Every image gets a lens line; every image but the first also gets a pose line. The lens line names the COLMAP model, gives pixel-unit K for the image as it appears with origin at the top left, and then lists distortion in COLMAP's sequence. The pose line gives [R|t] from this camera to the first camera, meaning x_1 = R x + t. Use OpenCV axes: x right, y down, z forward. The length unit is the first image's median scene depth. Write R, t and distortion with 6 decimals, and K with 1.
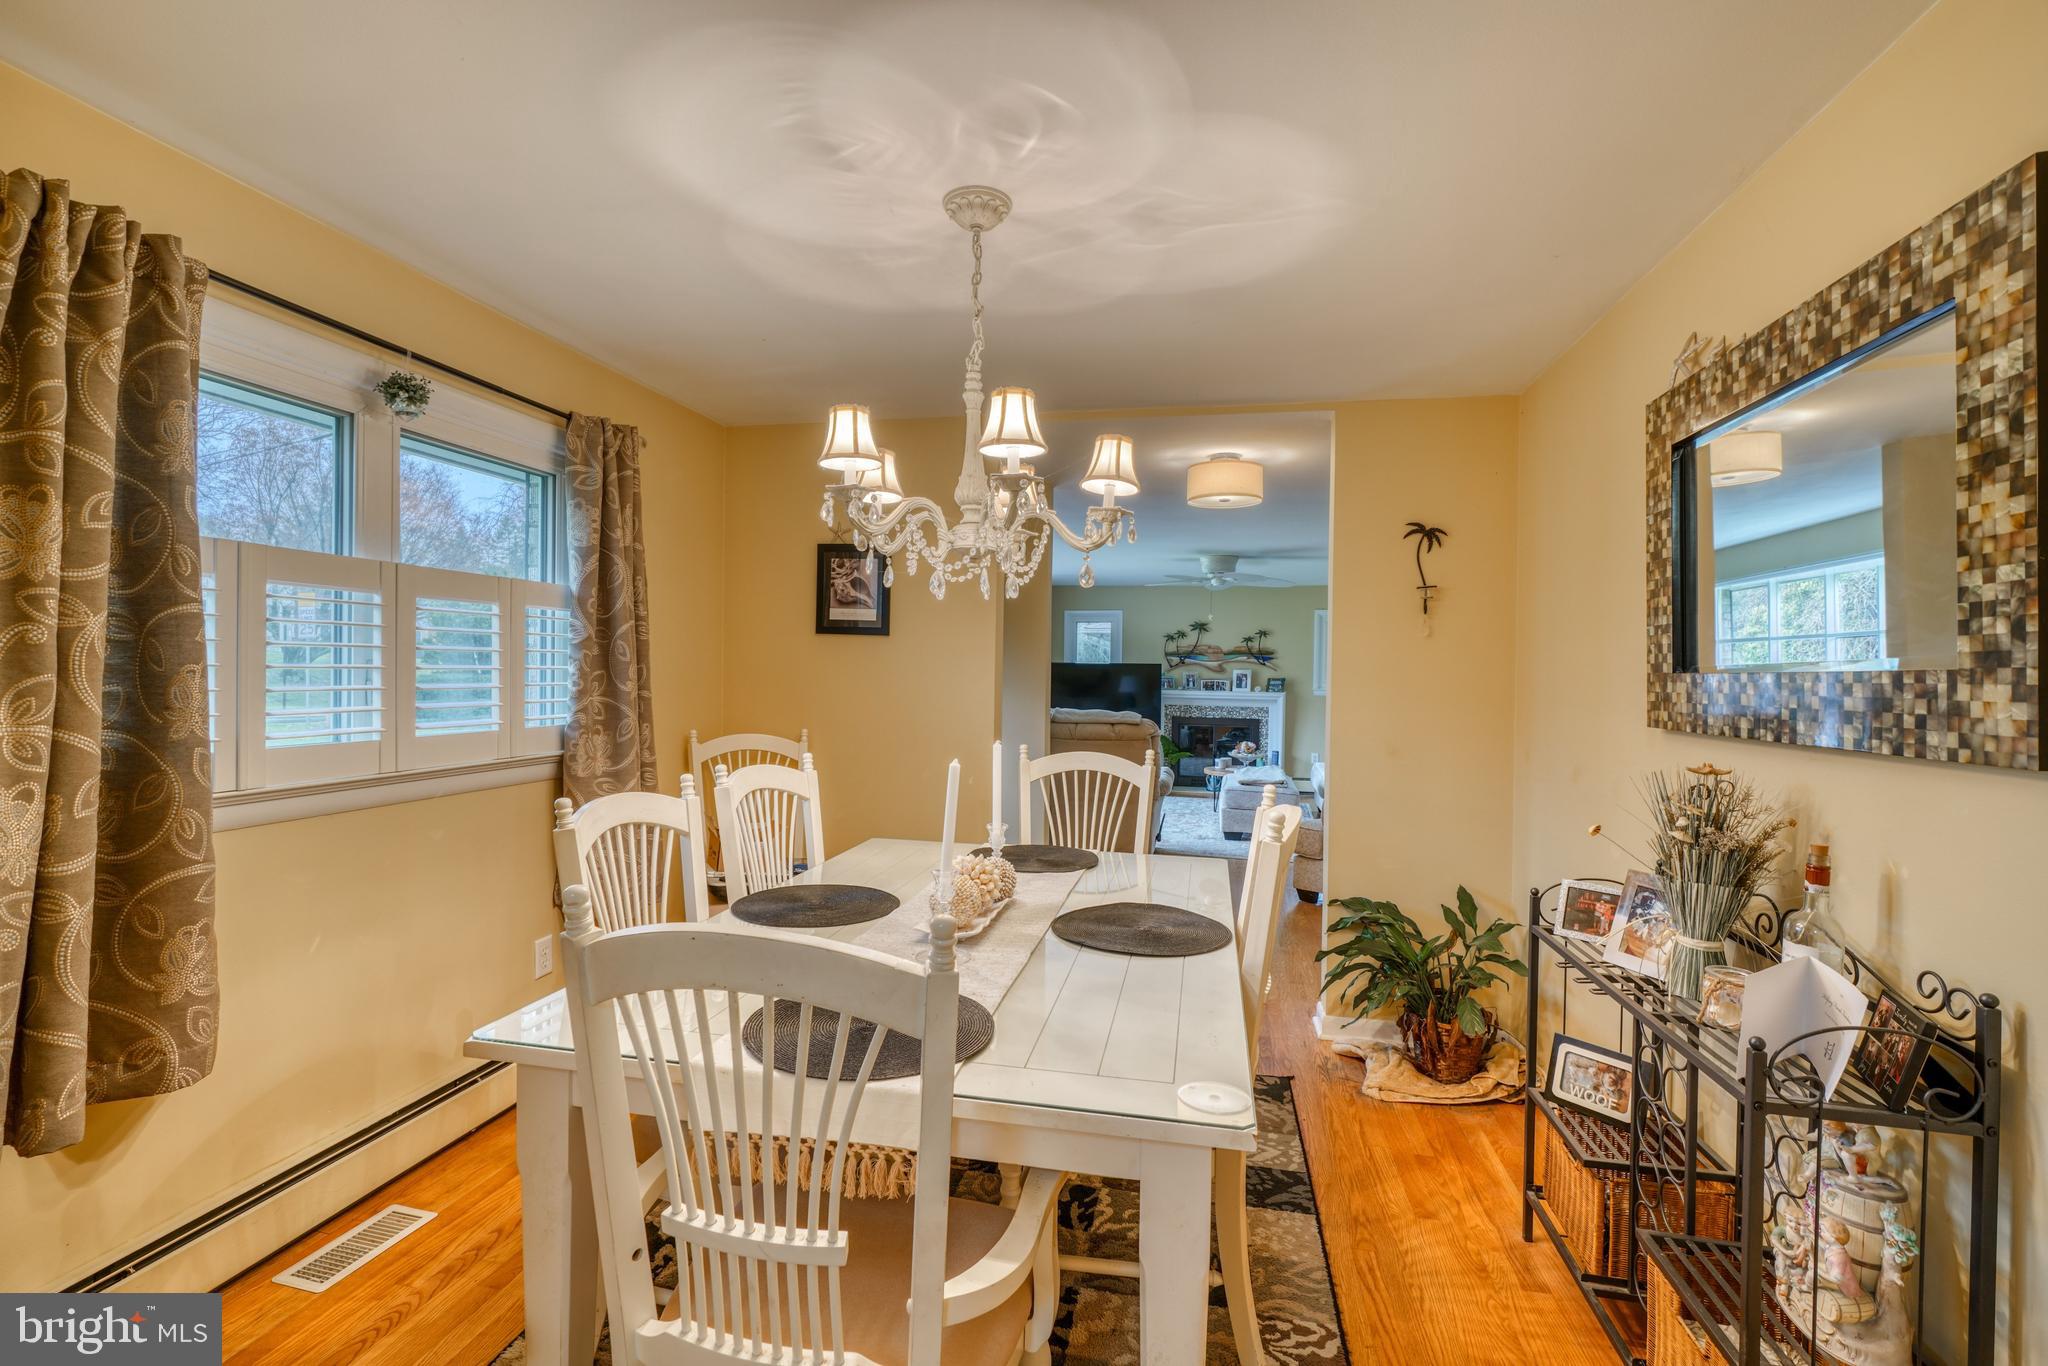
lens RADIAL K [[932.2, 0, 1012.4], [0, 932.2, 679.0], [0, 0, 1]] dist [-0.009416, 0.002788]
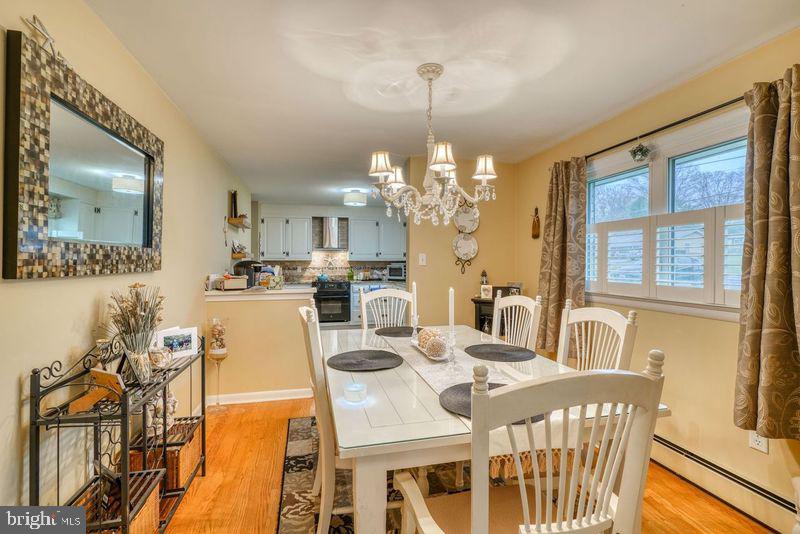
lens RADIAL K [[364.1, 0, 394.4], [0, 364.1, 262.9], [0, 0, 1]] dist [-0.009416, 0.002788]
pose [[-0.905030, -0.016746, -0.425018, 0.091166], [-0.021852, 0.999736, 0.007142, 0.003006], [0.424786, 0.015751, -0.905157, 0.364188]]
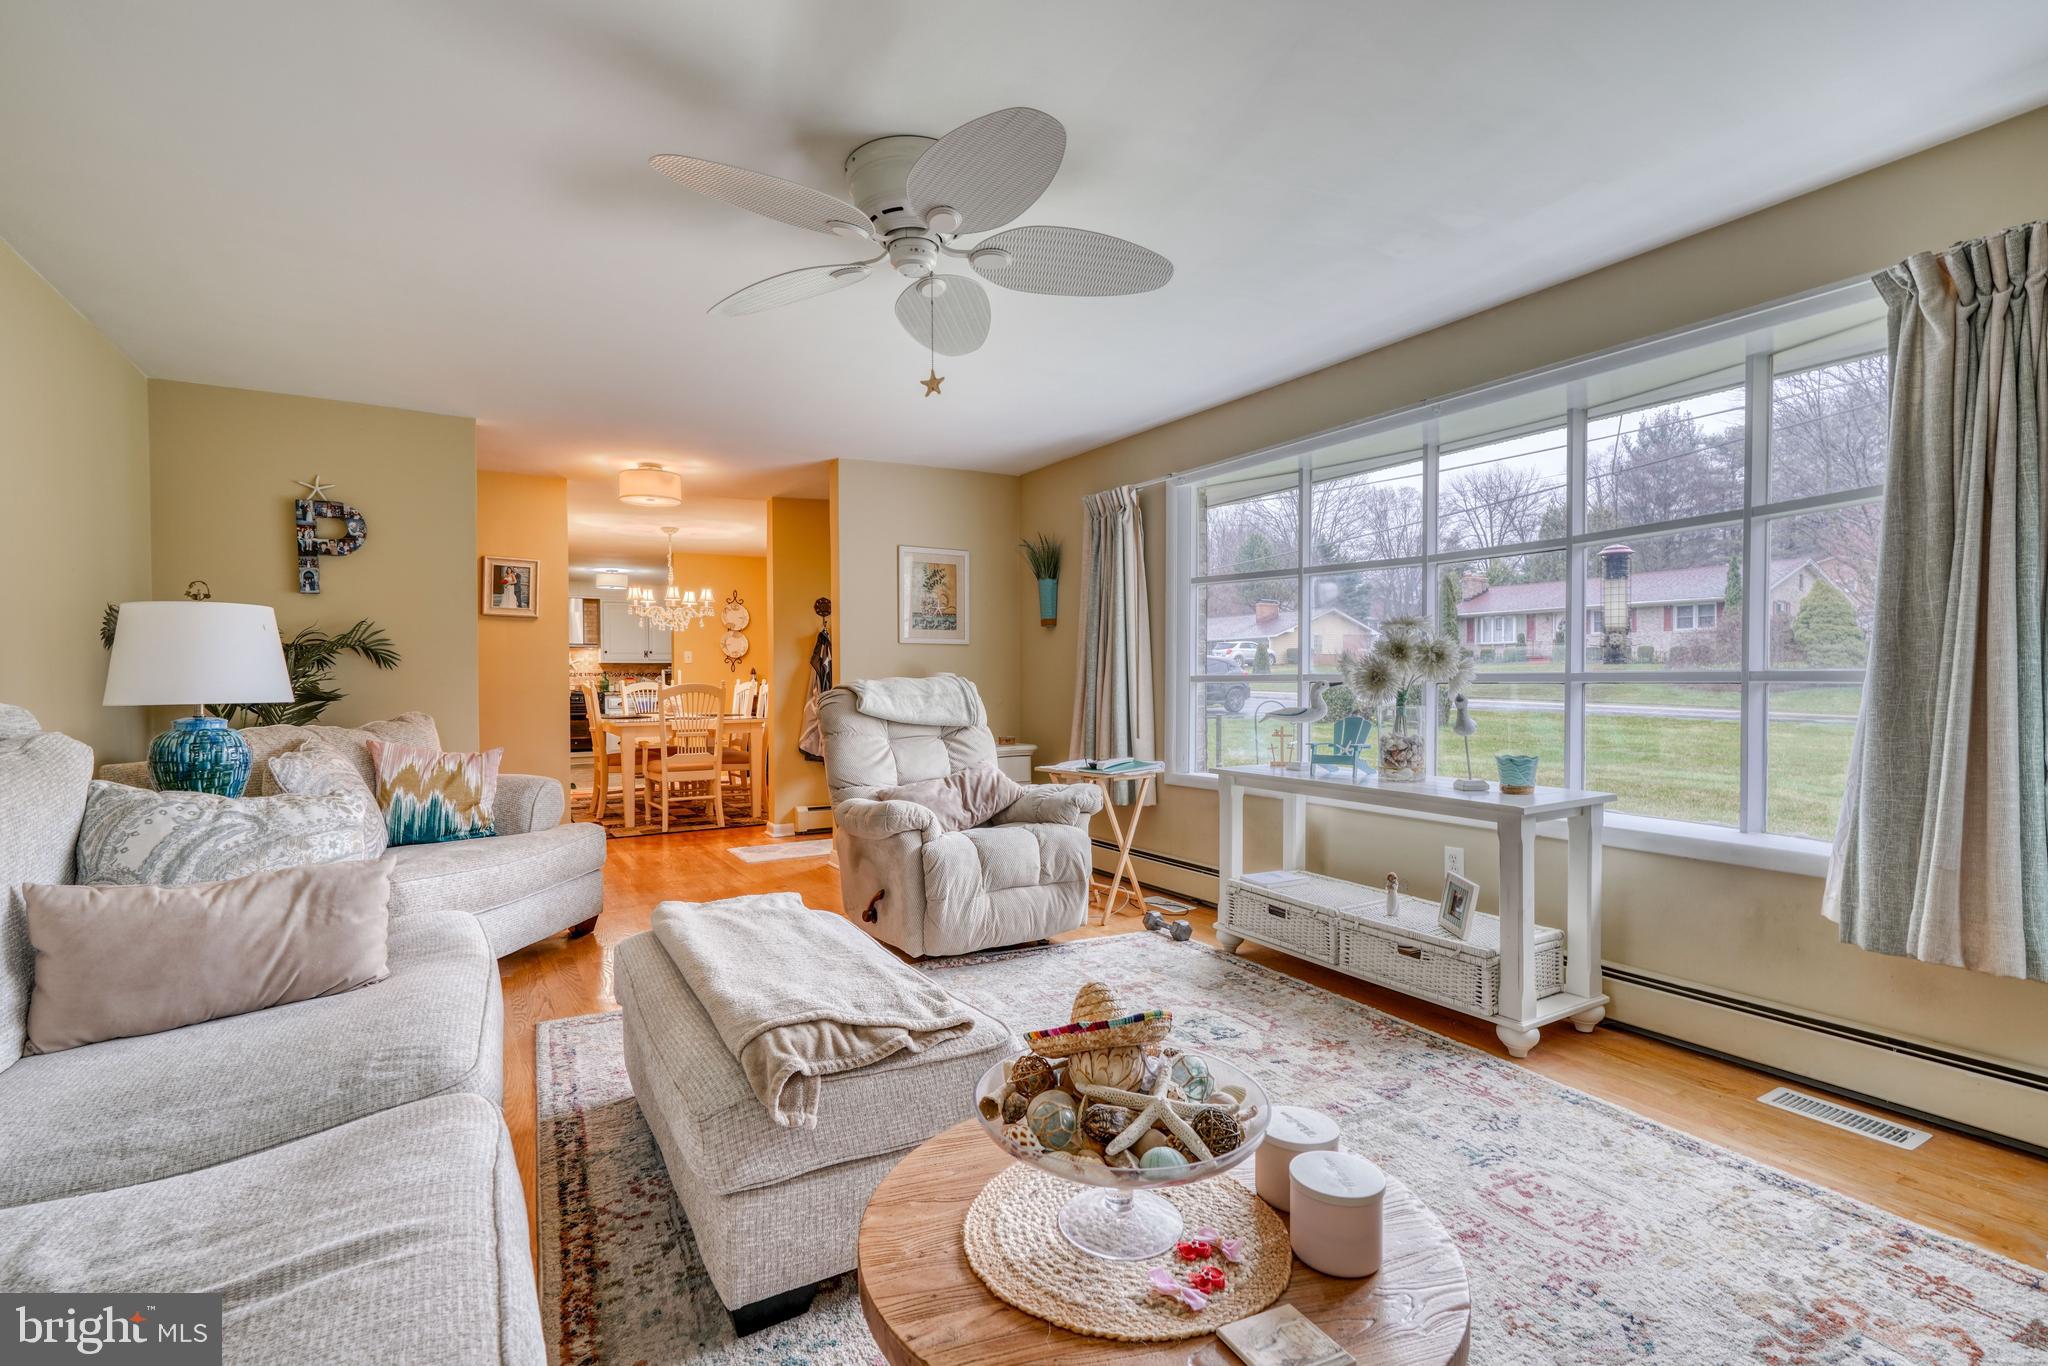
lens RADIAL K [[932.2, 0, 1003.6], [0, 932.2, 690.6], [0, 0, 1]] dist [-0.009416, 0.002788]
pose [[-0.739120, -0.003073, -0.673566, 0.301309], [-0.014064, 0.999842, 0.010870, 0.021013], [0.673427, 0.017508, -0.739047, 0.939992]]
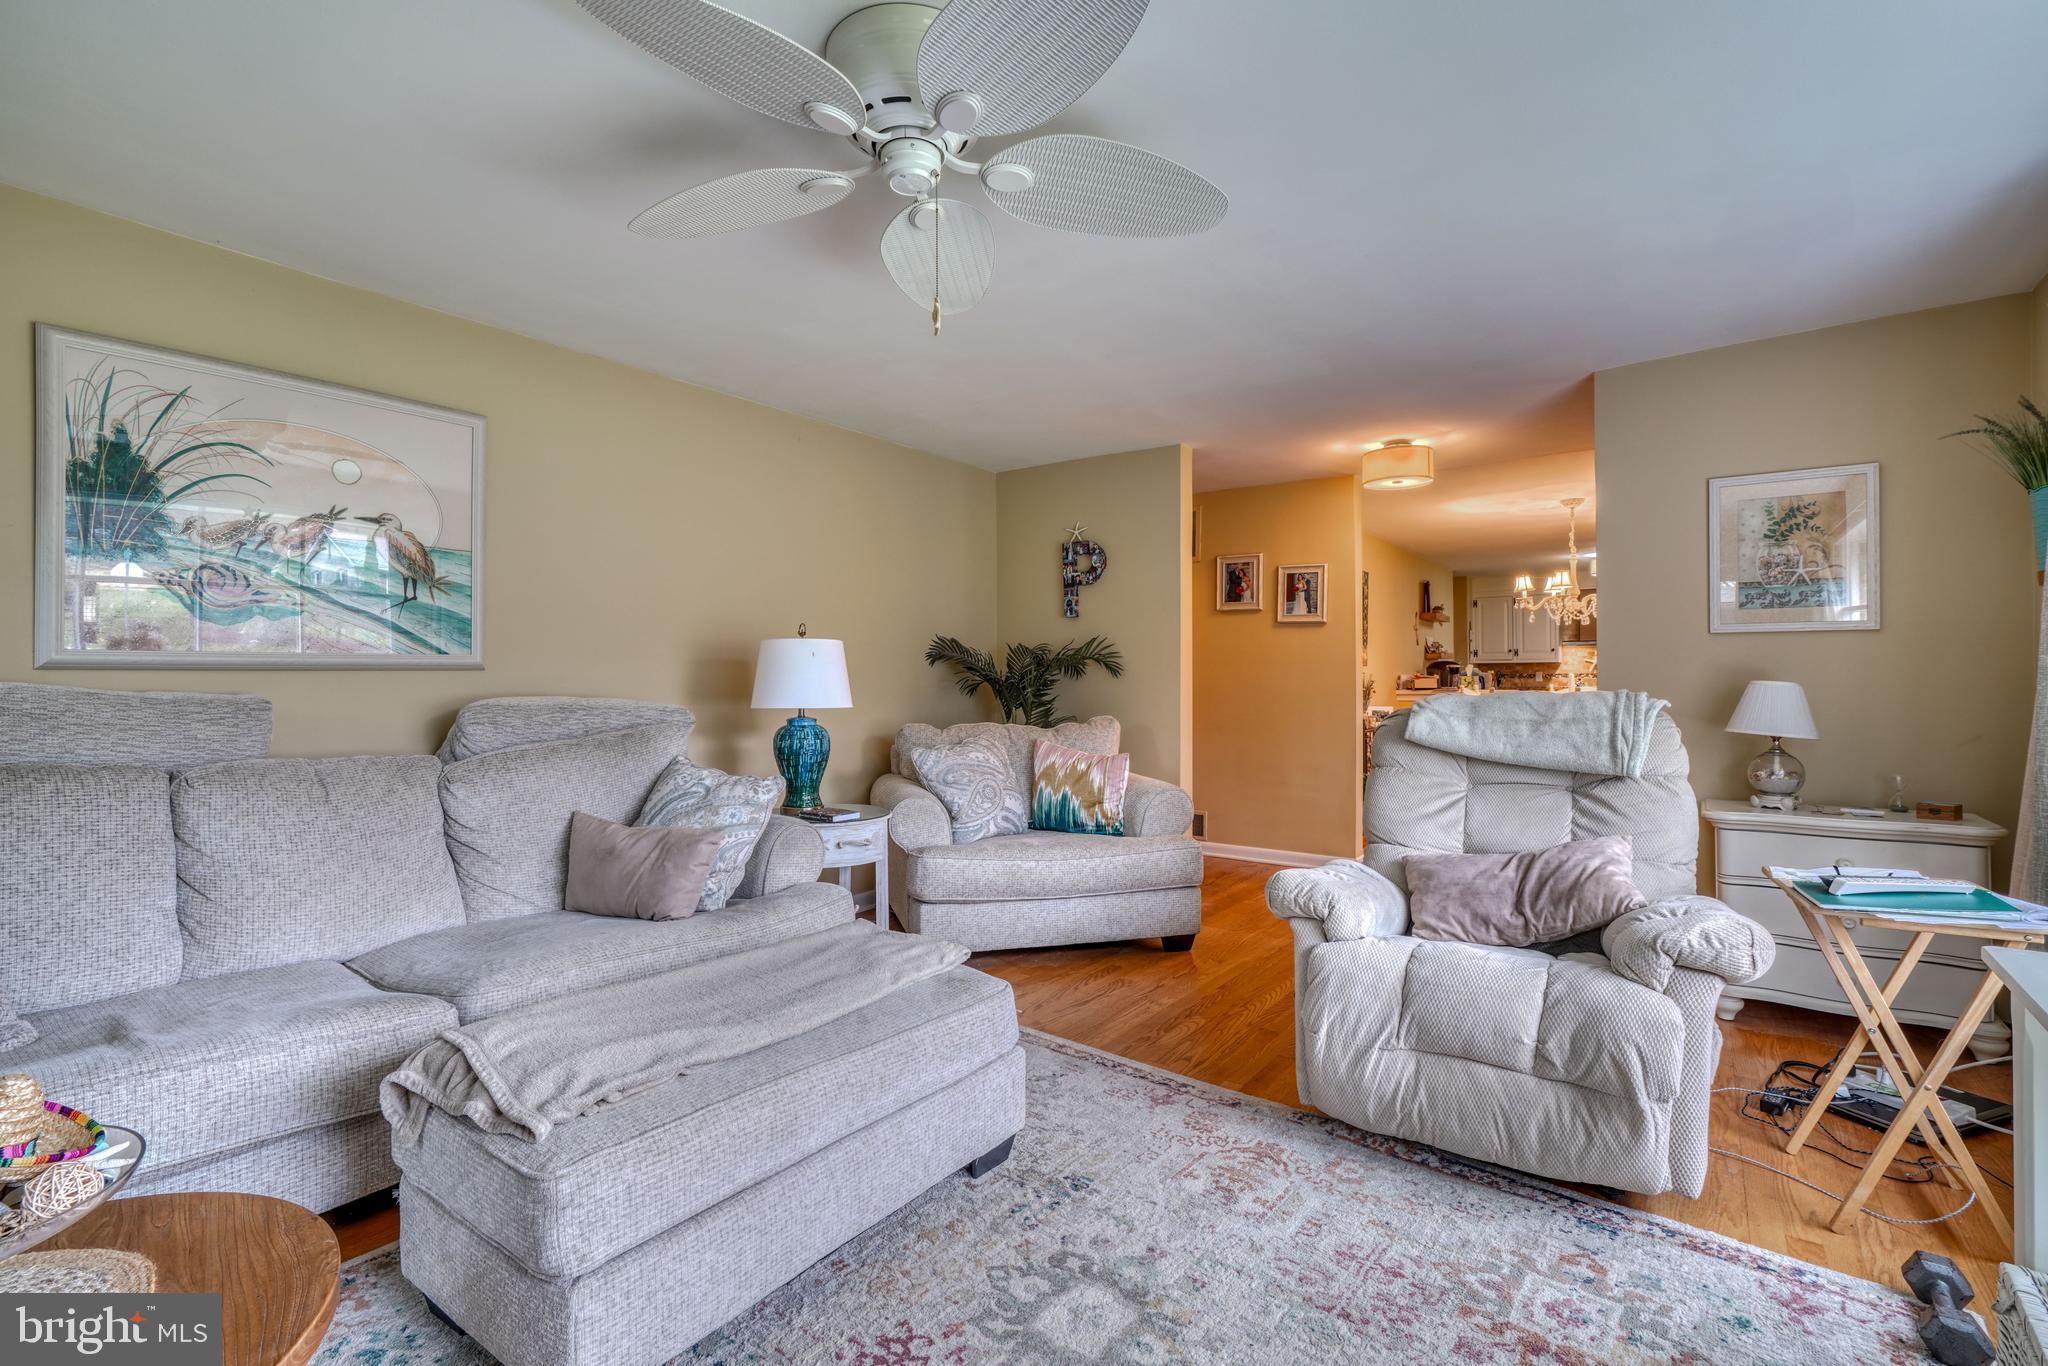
lens RADIAL K [[932.2, 0, 1021.9], [0, 932.2, 667.6], [0, 0, 1]] dist [-0.009416, 0.002788]
pose [[-0.915057, -0.007197, 0.403261, 0.076488], [-0.006448, 0.999974, 0.003216, 0.013221], [-0.403274, 0.000343, -0.915079, 0.910582]]
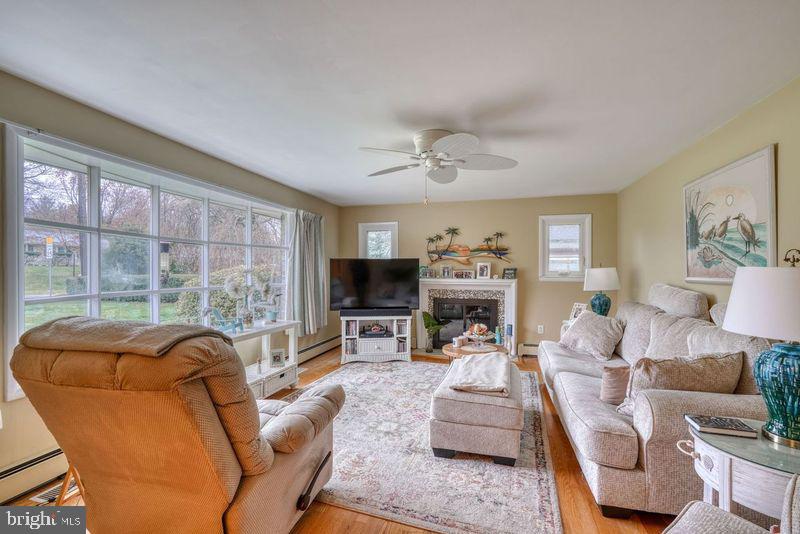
lens RADIAL K [[364.1, 0, 392.9], [0, 364.1, 272.7], [0, 0, 1]] dist [-0.009416, 0.002788]
pose [[0.997499, -0.014641, -0.069143, 0.154609], [0.014340, 0.999885, -0.004843, 0.005403], [0.069206, 0.003839, 0.997595, 0.479187]]
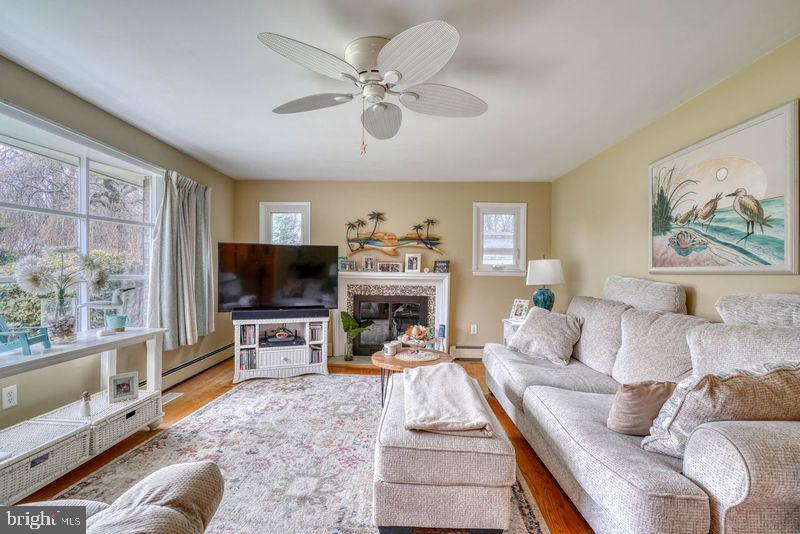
lens RADIAL K [[364.1, 0, 394.3], [0, 364.1, 277.1], [0, 0, 1]] dist [-0.009416, 0.002788]
pose [[0.982240, -0.006666, 0.187510, 0.141335], [0.004841, 0.999936, 0.010187, 0.014561], [-0.187566, -0.009098, 0.982210, 0.570488]]
